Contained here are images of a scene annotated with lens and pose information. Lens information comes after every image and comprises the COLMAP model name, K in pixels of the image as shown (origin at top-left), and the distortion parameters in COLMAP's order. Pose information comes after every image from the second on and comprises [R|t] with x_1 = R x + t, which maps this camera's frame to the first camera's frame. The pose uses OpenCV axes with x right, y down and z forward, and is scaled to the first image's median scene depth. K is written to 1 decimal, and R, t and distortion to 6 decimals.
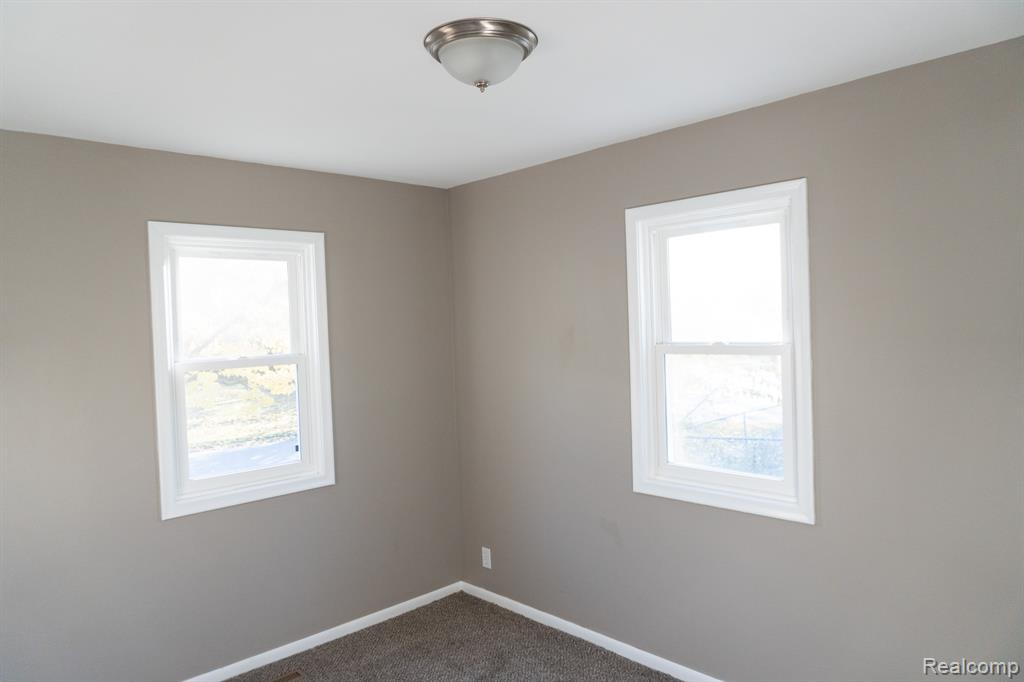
lens RADIAL K [[685.7, 0, 513.8], [0, 685.7, 337.4], [0, 0, 1]] dist [-0.010388, -0.010040]
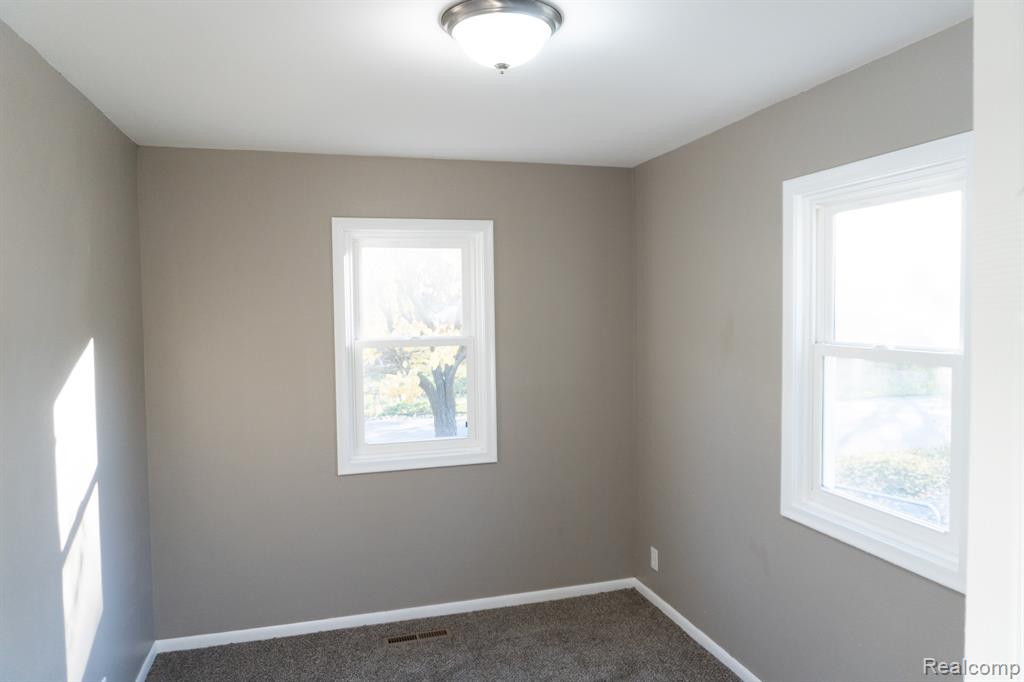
lens RADIAL K [[685.7, 0, 513.6], [0, 685.7, 335.8], [0, 0, 1]] dist [-0.010388, -0.010040]
pose [[0.888208, 0.041339, -0.457577, 0.250932], [-0.026730, 0.998906, 0.038359, -0.020227], [0.458663, -0.021840, 0.888342, 0.095309]]
